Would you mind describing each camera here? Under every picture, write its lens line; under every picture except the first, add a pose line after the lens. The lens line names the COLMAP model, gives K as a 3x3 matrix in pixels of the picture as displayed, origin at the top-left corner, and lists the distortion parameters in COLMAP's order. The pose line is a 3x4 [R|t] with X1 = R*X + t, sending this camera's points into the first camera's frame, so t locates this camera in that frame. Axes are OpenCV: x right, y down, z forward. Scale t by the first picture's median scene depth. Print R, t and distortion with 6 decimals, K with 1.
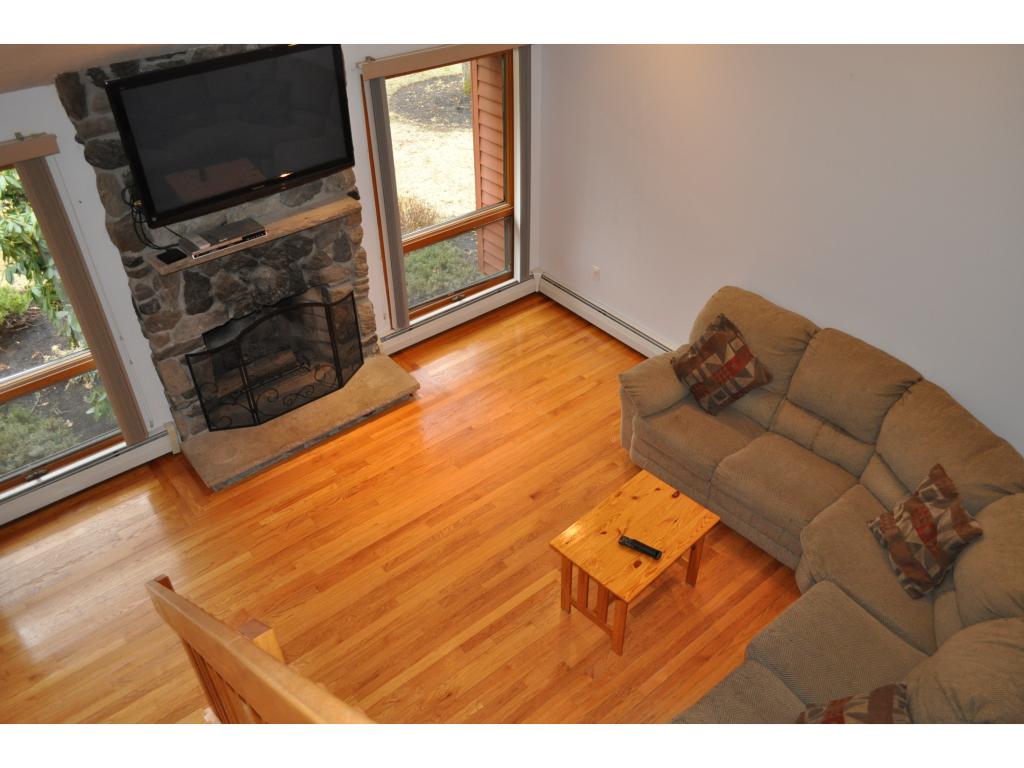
lens RADIAL K [[808.1, 0, 518.8], [0, 808.1, 390.3], [0, 0, 1]] dist [-0.001745, -0.000319]
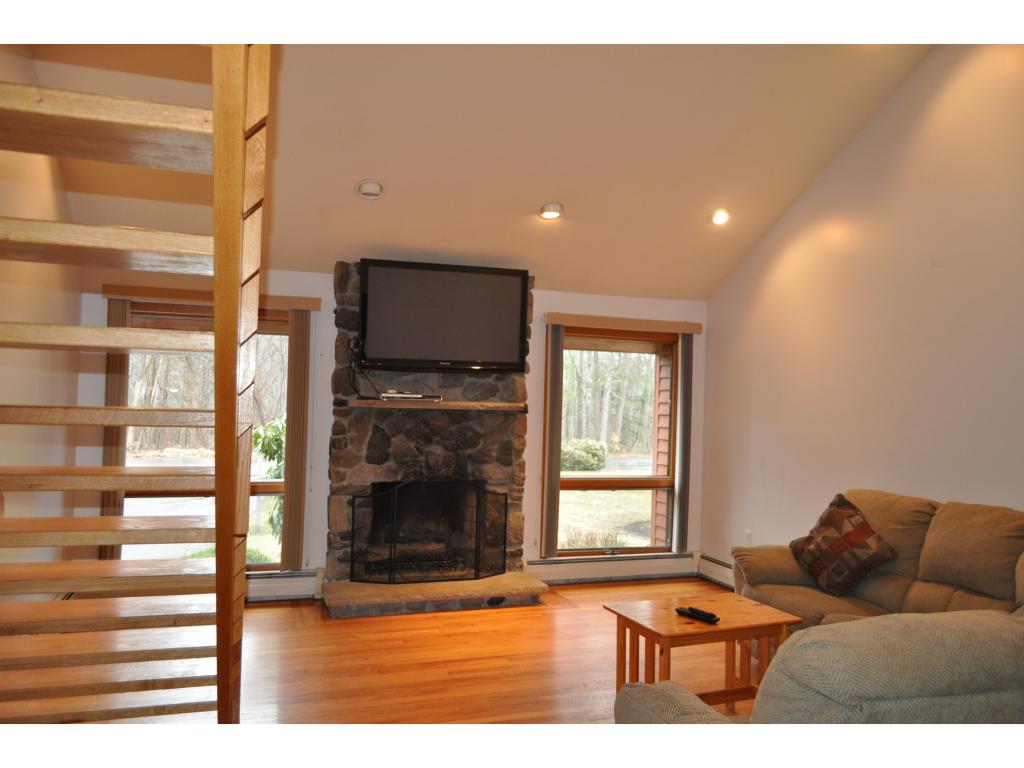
lens RADIAL K [[808.1, 0, 515.0], [0, 808.1, 382.6], [0, 0, 1]] dist [-0.001745, -0.000319]
pose [[0.935862, 0.025912, -0.351412, 0.216986], [-0.241791, 0.772675, -0.586950, 0.460122], [0.256318, 0.634272, 0.729383, 0.095359]]
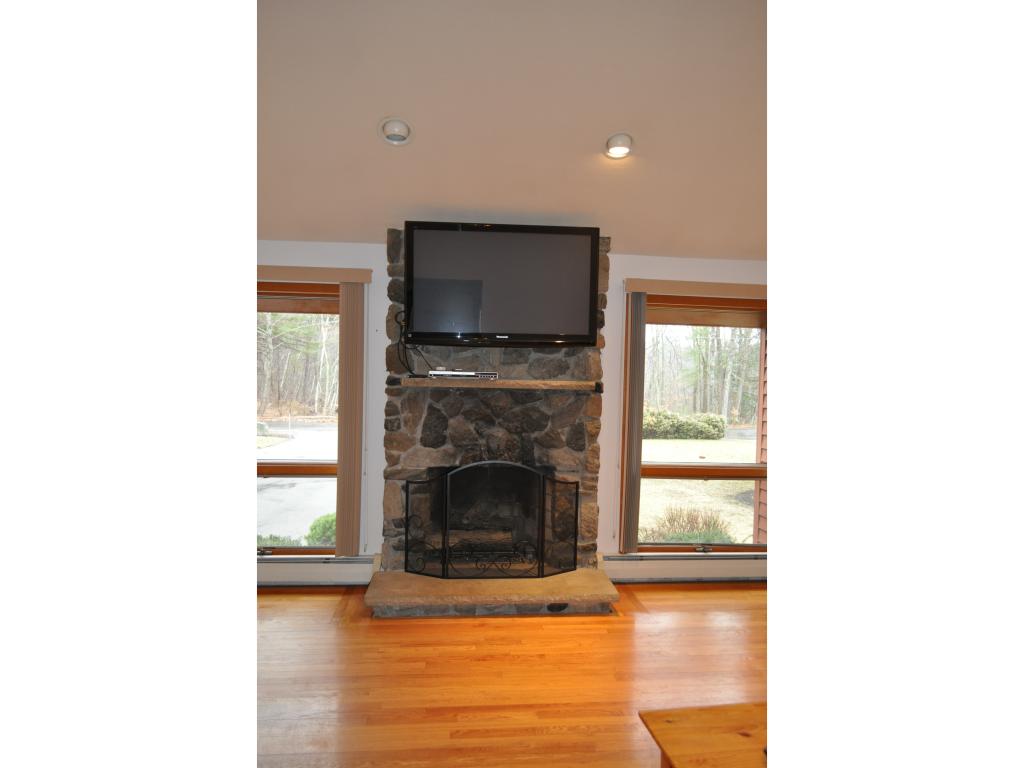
lens RADIAL K [[601.0, 0, 507.3], [0, 601.0, 390.6], [0, 0, 1]] dist [-0.000472, -0.000617]
pose [[0.823475, 0.040240, -0.565924, 0.156798], [-0.370401, 0.793703, -0.482534, 0.201065], [0.429759, 0.606974, 0.668499, 0.434476]]
